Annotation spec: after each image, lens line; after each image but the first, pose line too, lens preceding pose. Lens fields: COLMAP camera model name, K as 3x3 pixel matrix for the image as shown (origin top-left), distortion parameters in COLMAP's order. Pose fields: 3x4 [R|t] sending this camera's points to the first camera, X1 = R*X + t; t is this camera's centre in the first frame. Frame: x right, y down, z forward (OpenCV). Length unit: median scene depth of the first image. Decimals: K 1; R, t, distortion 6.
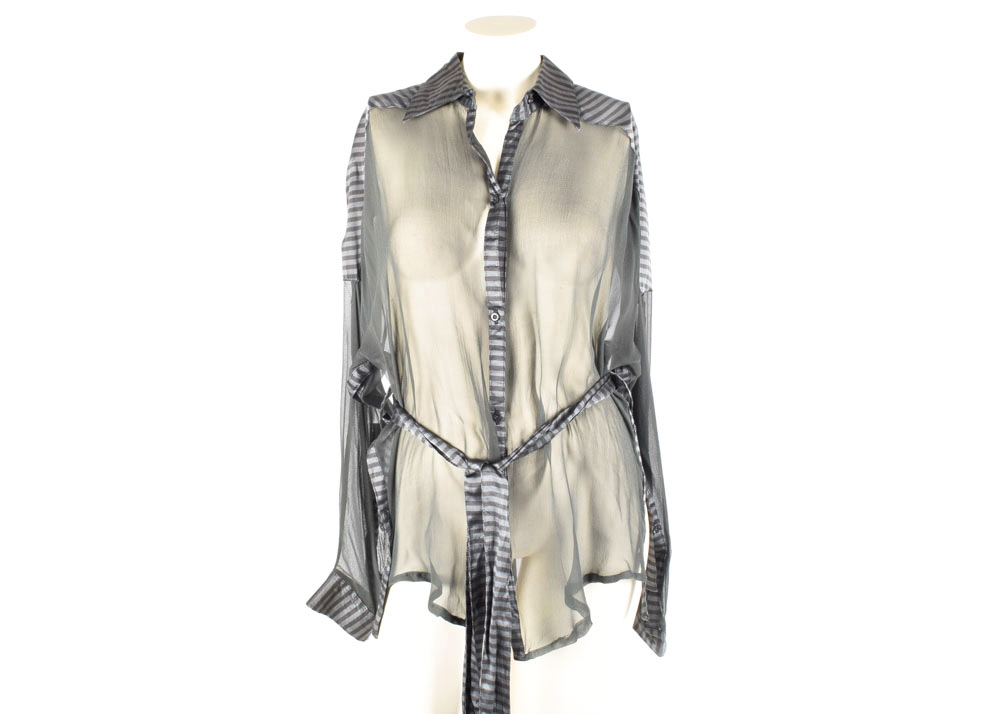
lens RADIAL K [[1377.1, 0, 494.5], [0, 1377.1, 355.8], [0, 0, 1]] dist [-0.007605, 0.000000]
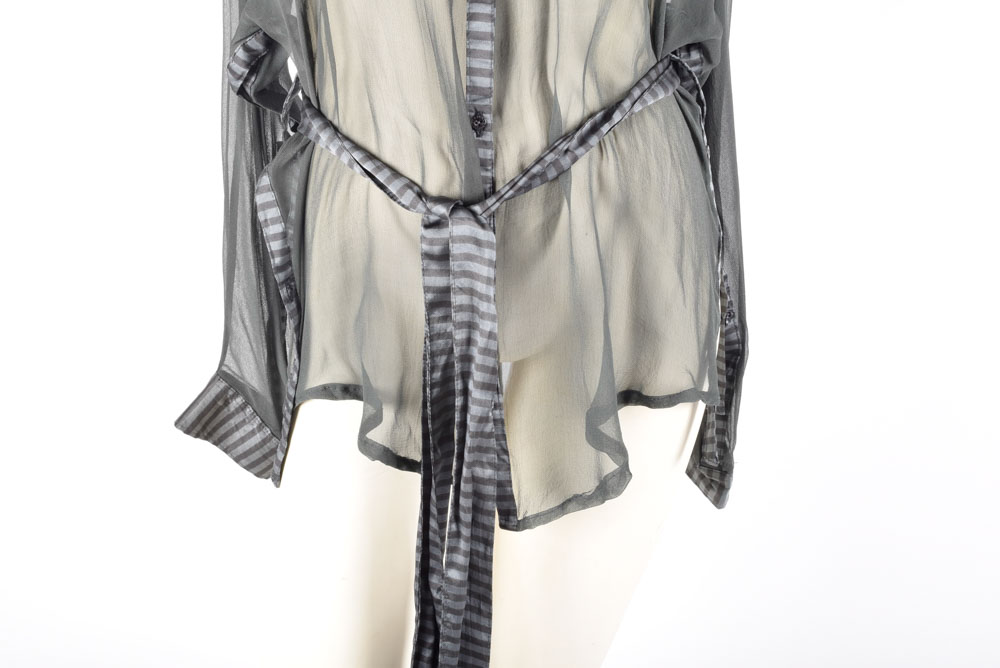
lens RADIAL K [[1301.5, 0, 496.8], [0, 1301.5, 336.0], [0, 0, 1]] dist [-0.120322, 0.000000]
pose [[0.999567, 0.014249, 0.025754, -0.003193], [-0.018222, 0.986739, 0.161291, 0.043190], [-0.023114, -0.161691, 0.986571, 0.441290]]
